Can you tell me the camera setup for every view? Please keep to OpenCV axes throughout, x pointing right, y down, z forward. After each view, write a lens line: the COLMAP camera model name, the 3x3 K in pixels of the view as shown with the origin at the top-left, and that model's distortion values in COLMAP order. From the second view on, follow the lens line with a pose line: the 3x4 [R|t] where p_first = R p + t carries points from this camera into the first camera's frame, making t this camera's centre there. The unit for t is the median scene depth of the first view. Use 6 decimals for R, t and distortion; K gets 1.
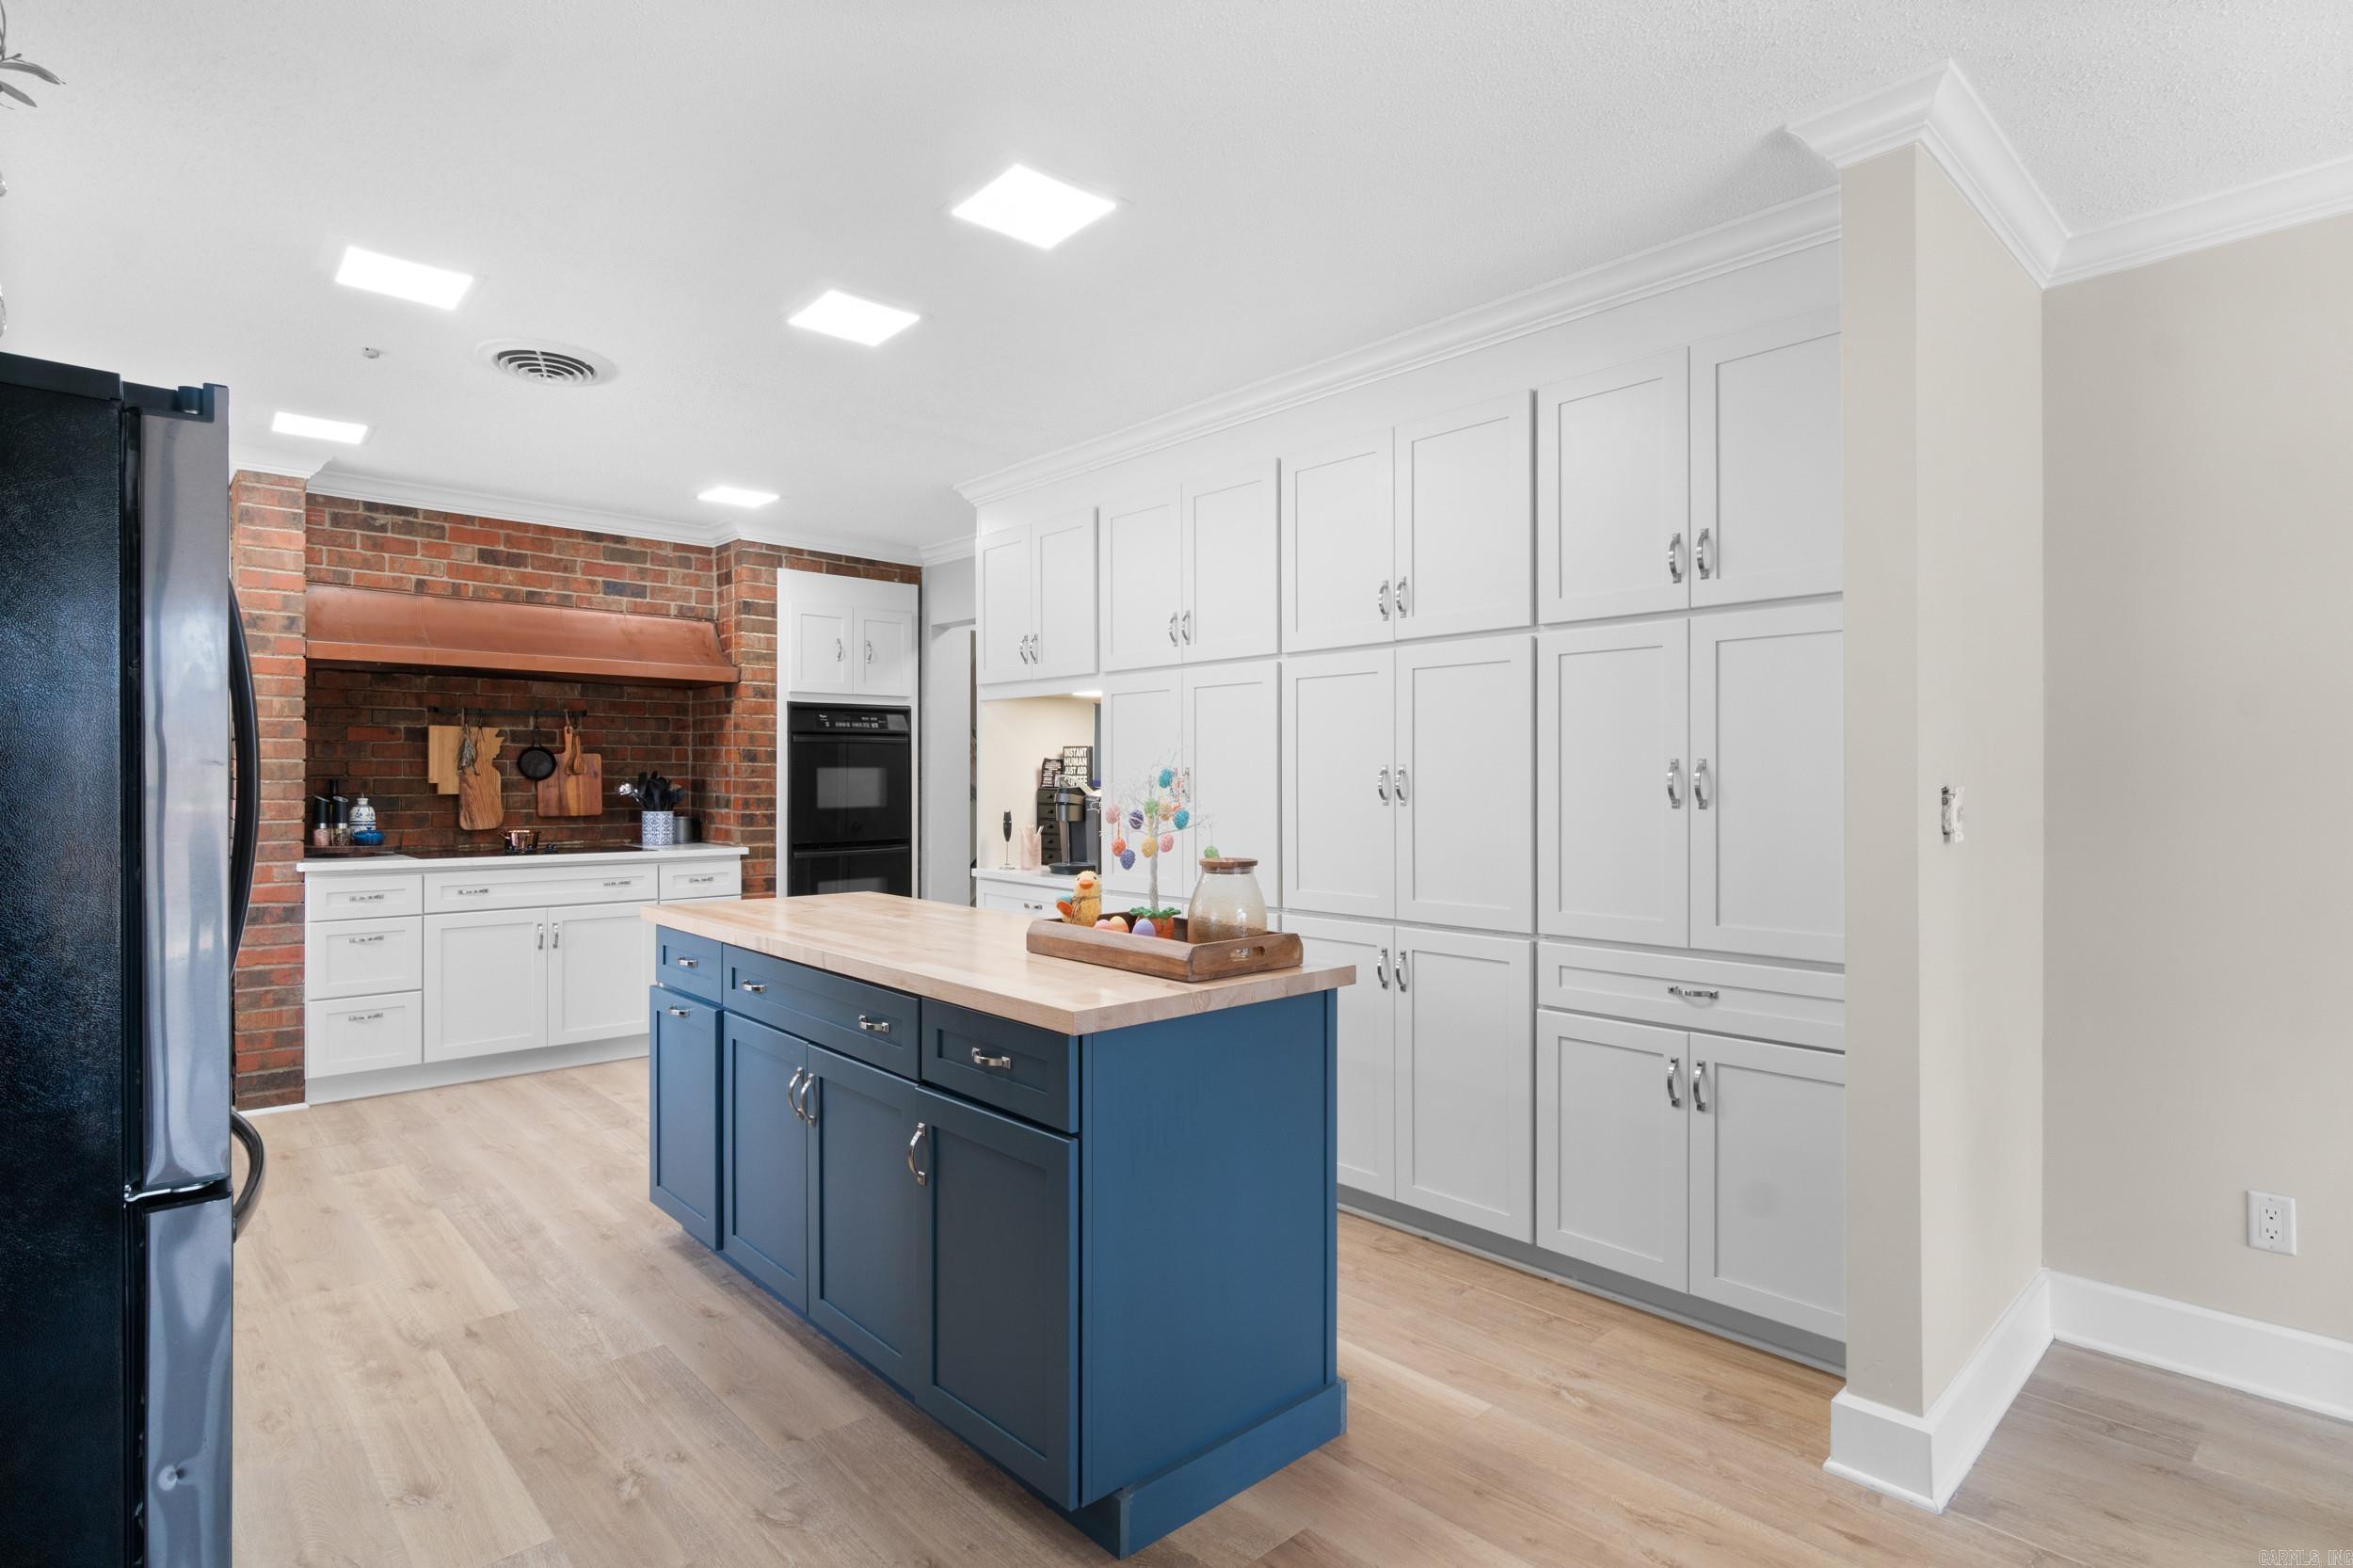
lens RADIAL K [[1190.2, 0, 1167.6], [0, 1190.2, 786.3], [0, 0, 1]] dist [-0.012527, 0.002177]
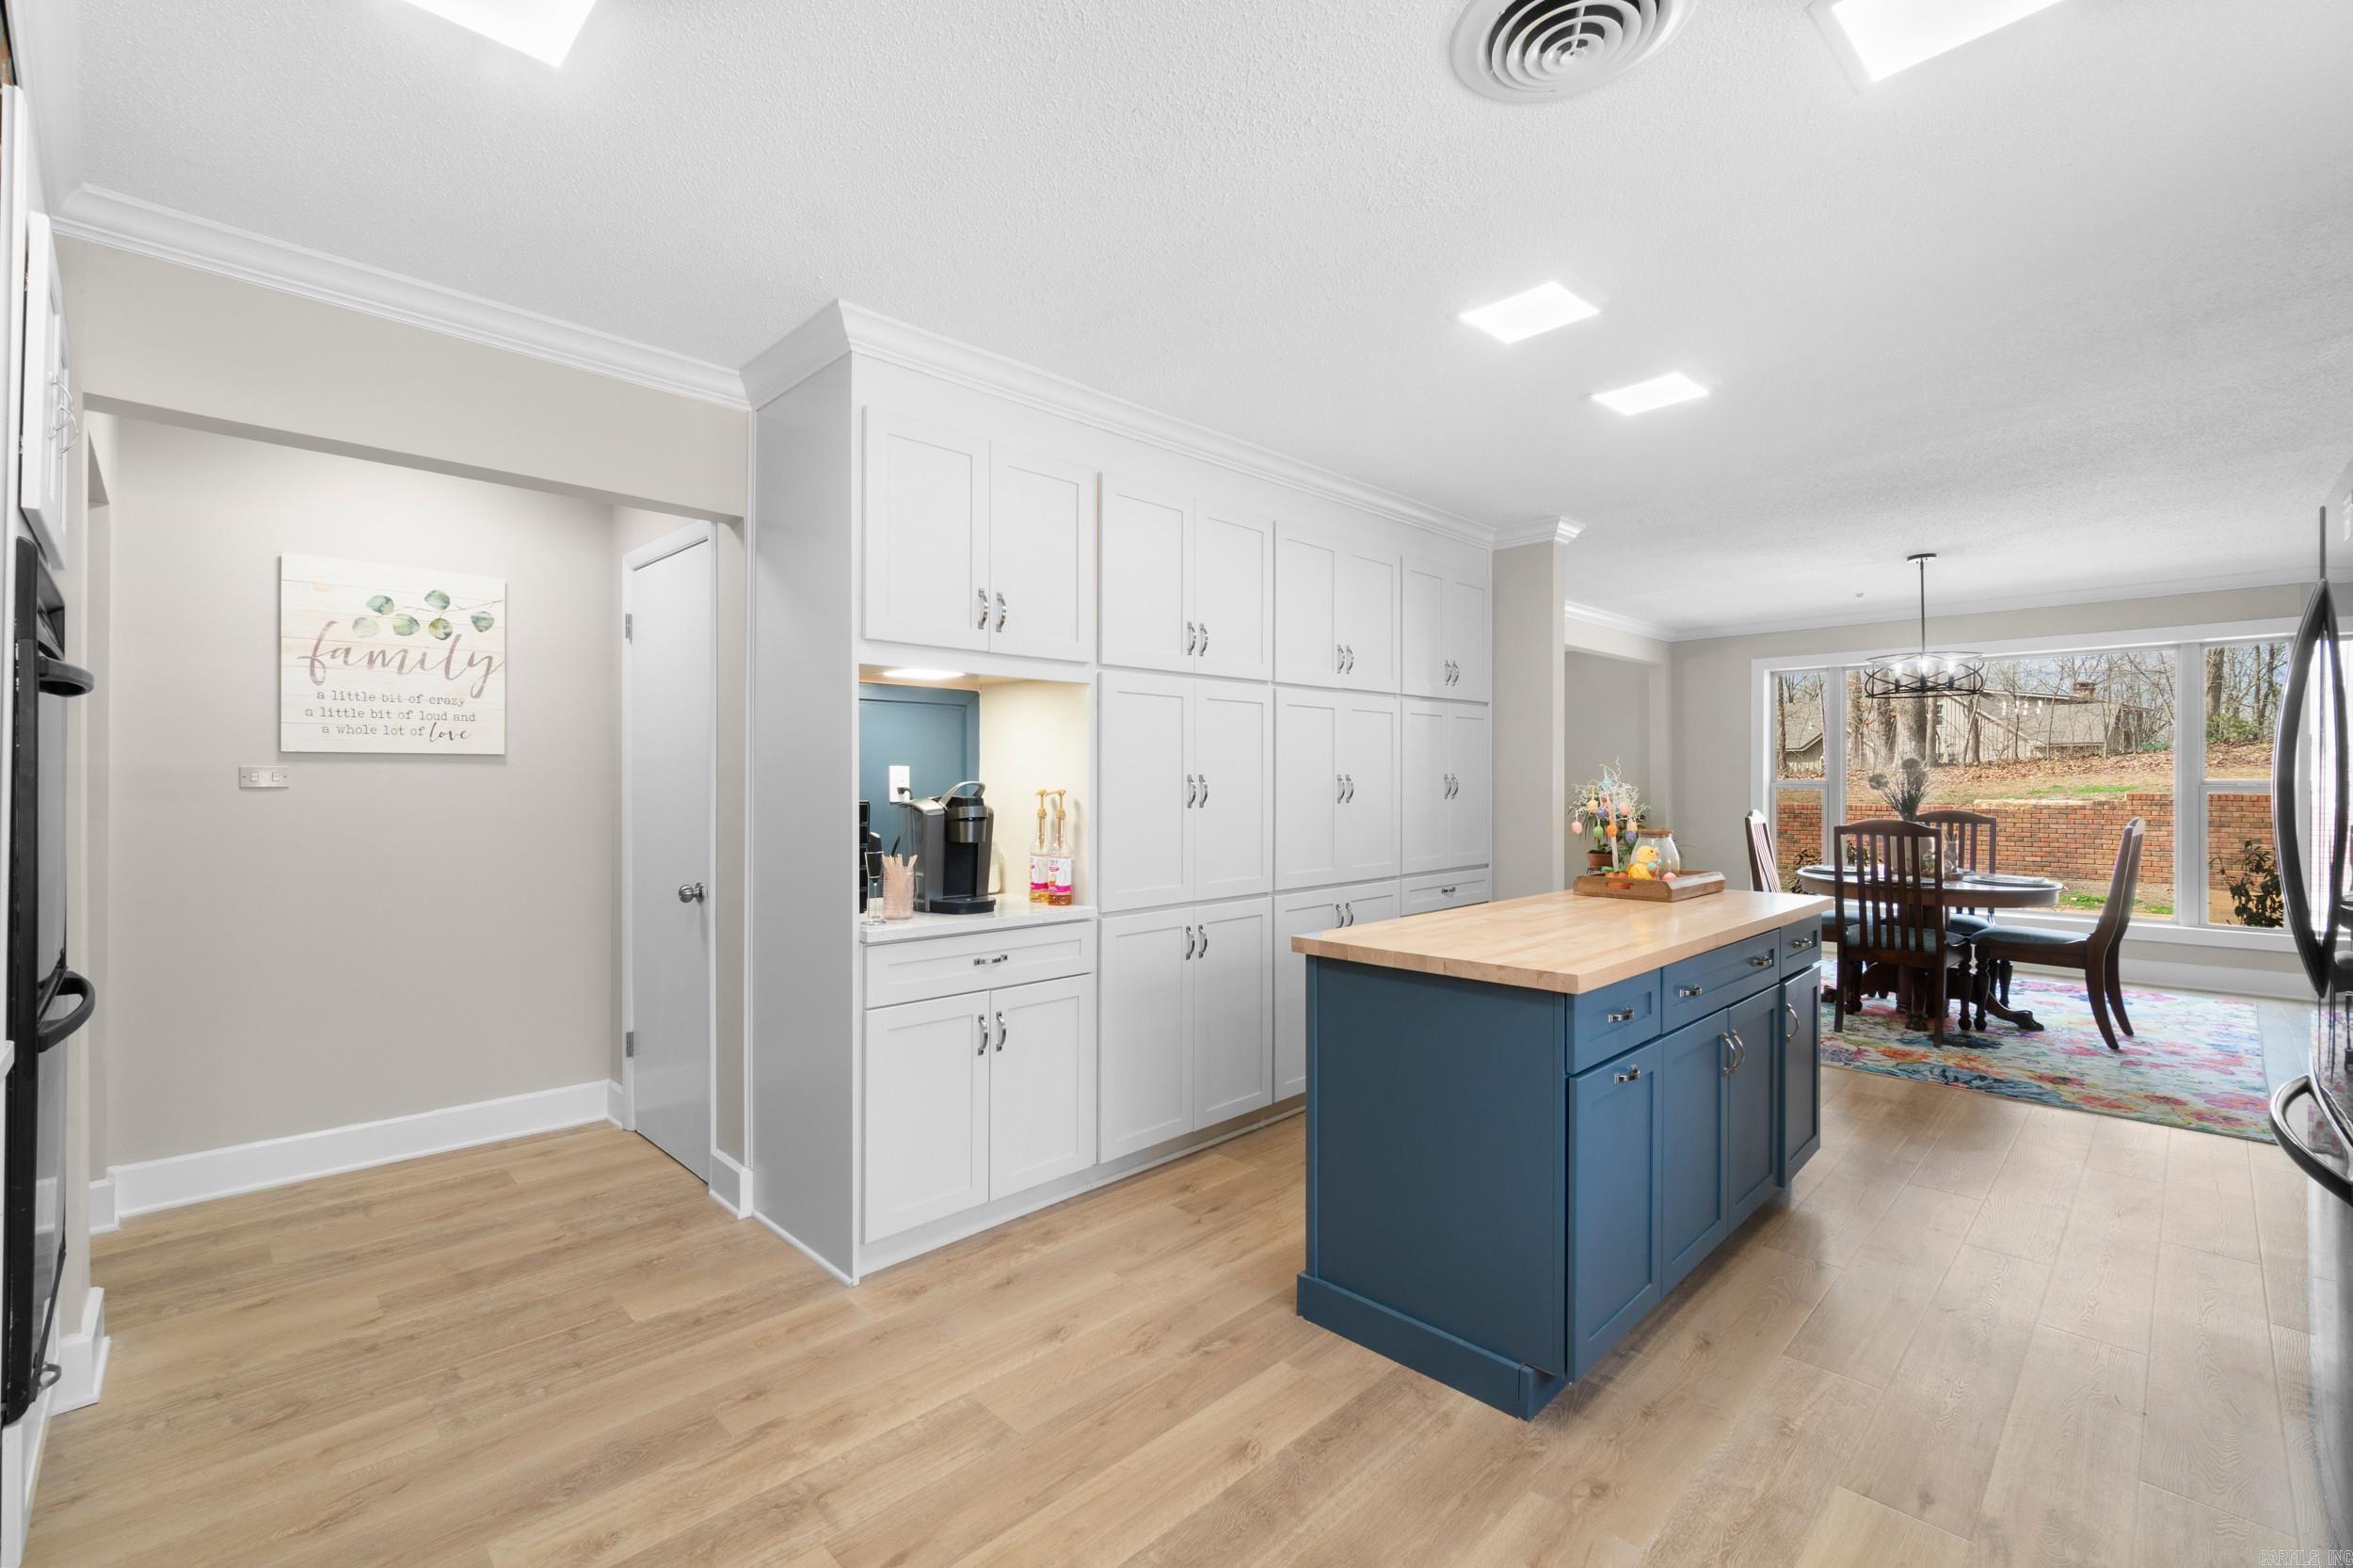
lens RADIAL K [[1016.2, 0, 1154.9], [0, 1016.2, 782.4], [0, 0, 1]] dist [-0.007034, 0.001360]
pose [[-0.026977, -0.001623, 0.999635, -0.854480], [0.002452, 0.999996, 0.001690, -0.010914], [-0.999633, 0.002497, -0.026973, 1.049178]]
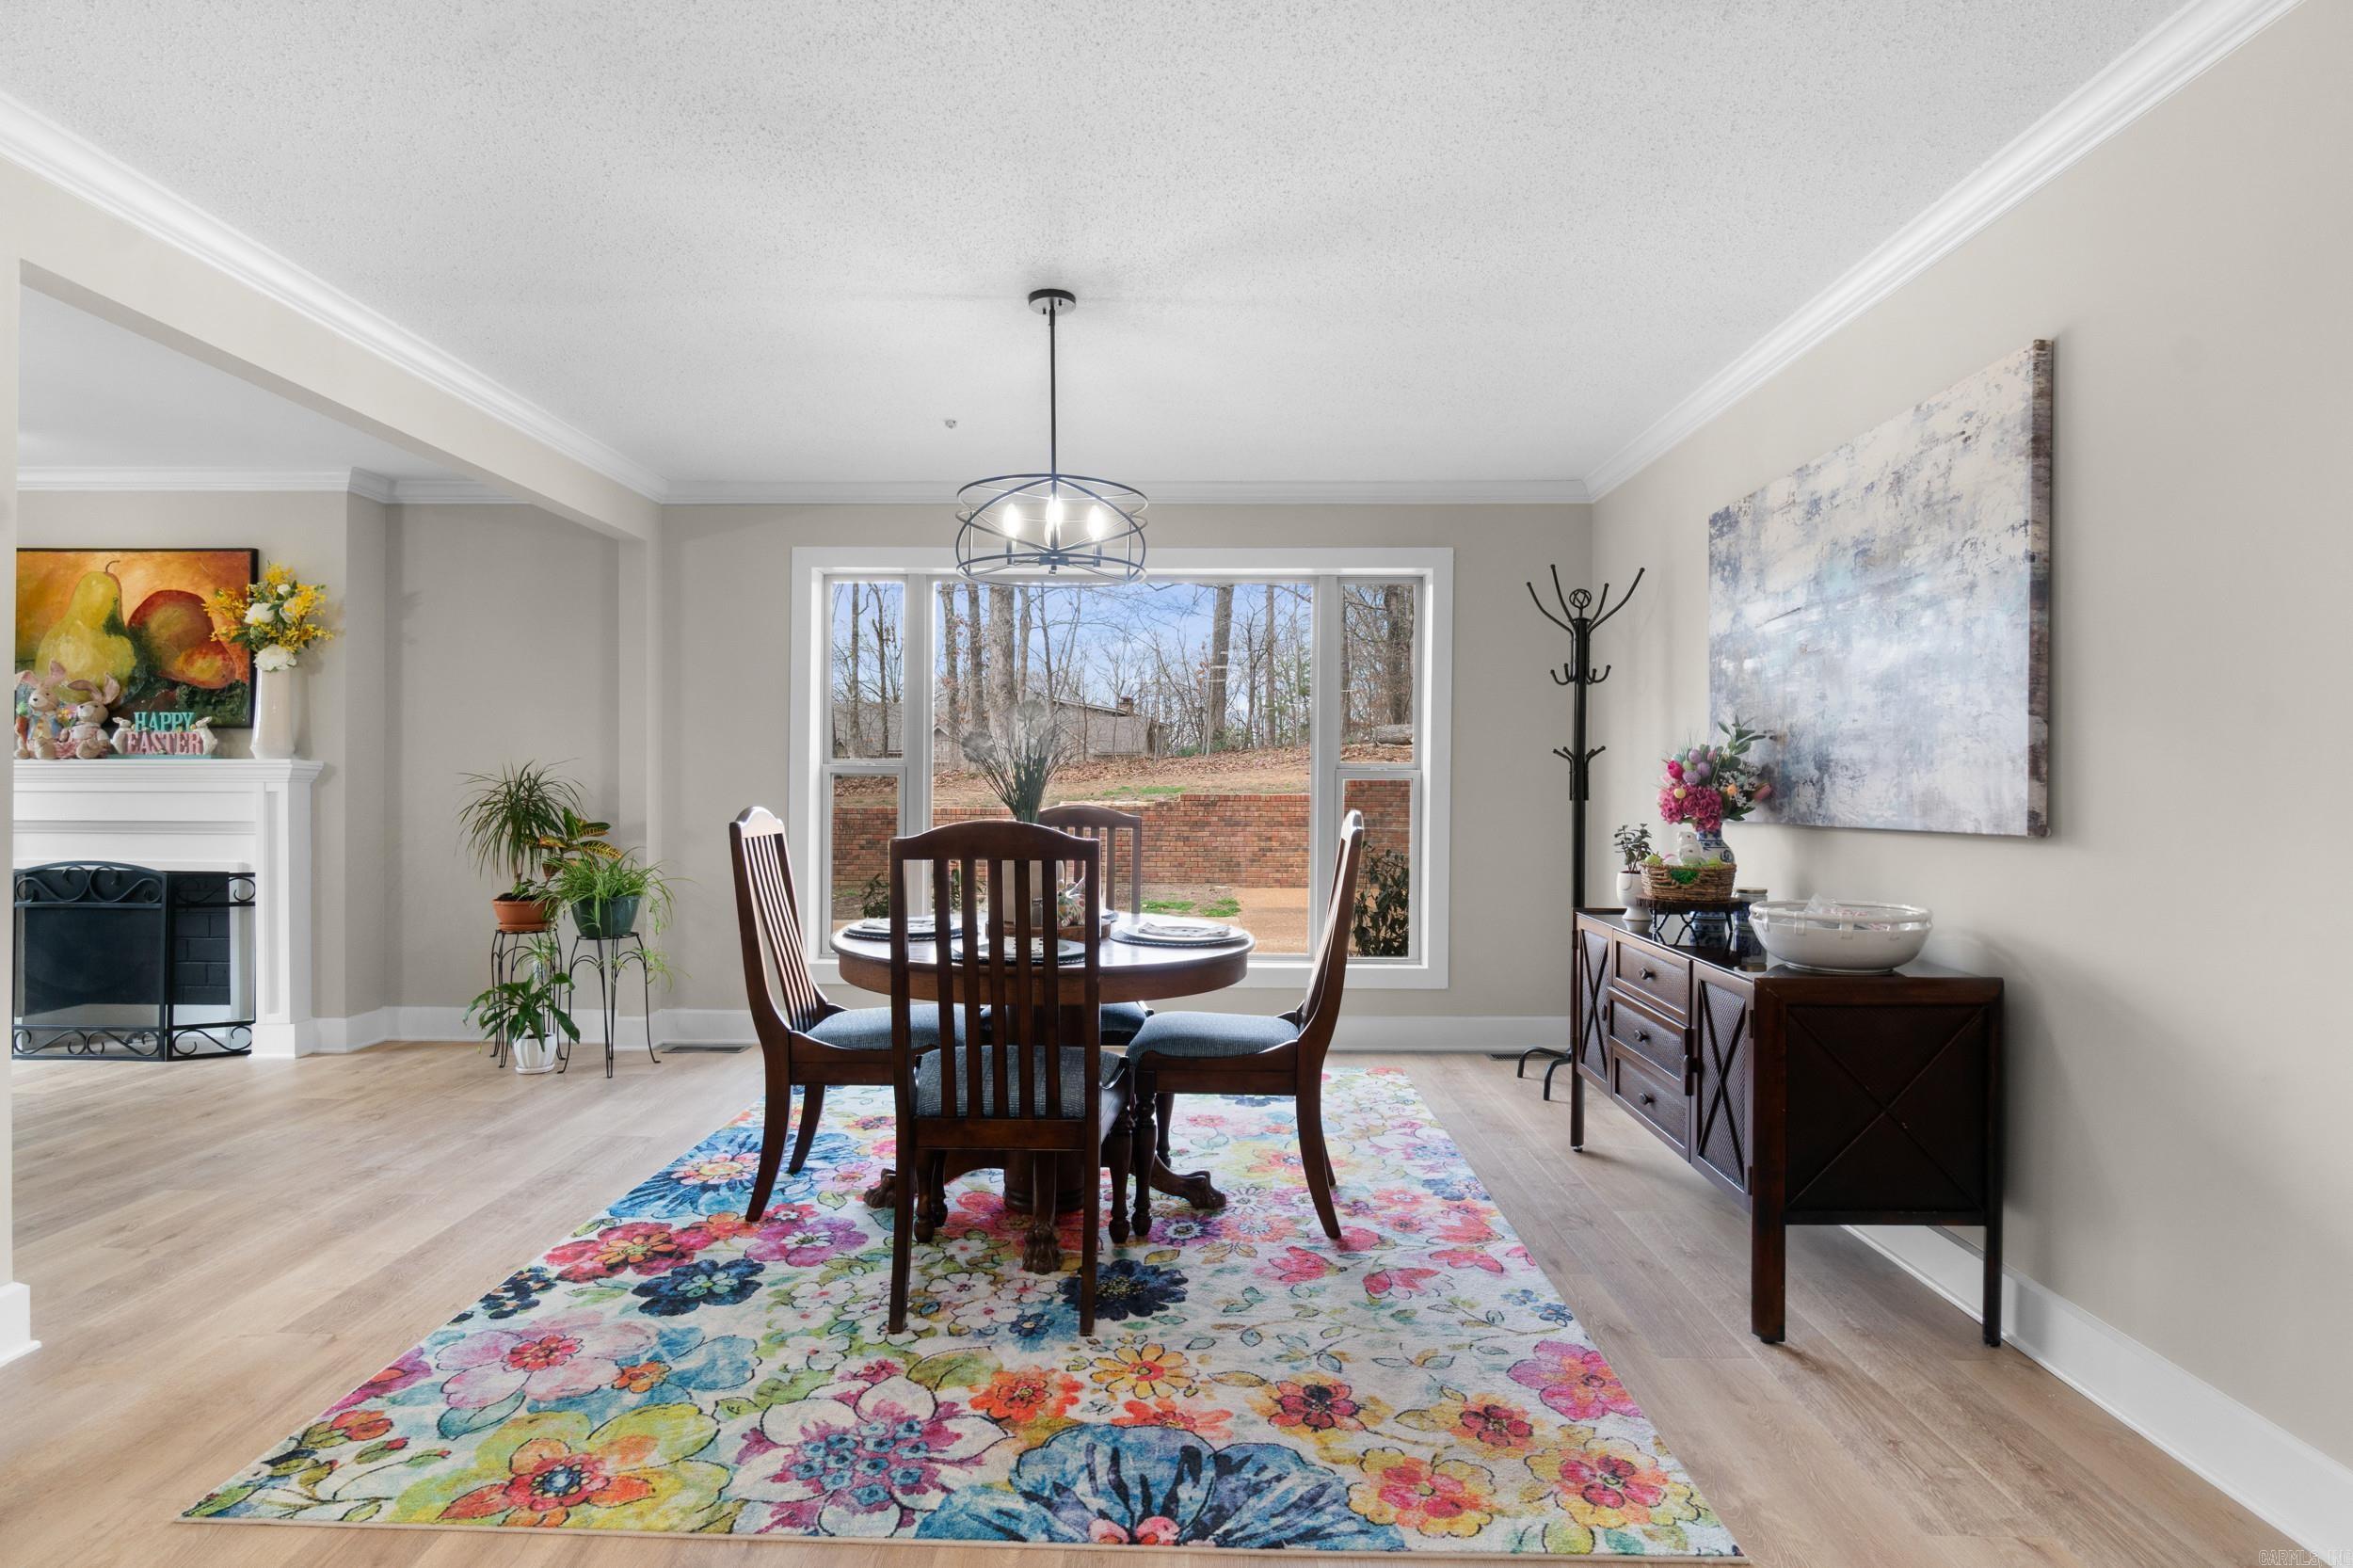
lens RADIAL K [[1190.2, 0, 1157.3], [0, 1190.2, 793.2], [0, 0, 1]] dist [-0.012527, 0.002177]
pose [[-0.719371, -0.007421, 0.694586, -0.188775], [-0.005233, 0.999972, 0.005264, 0.018354], [-0.694606, 0.000151, -0.719390, 0.550678]]
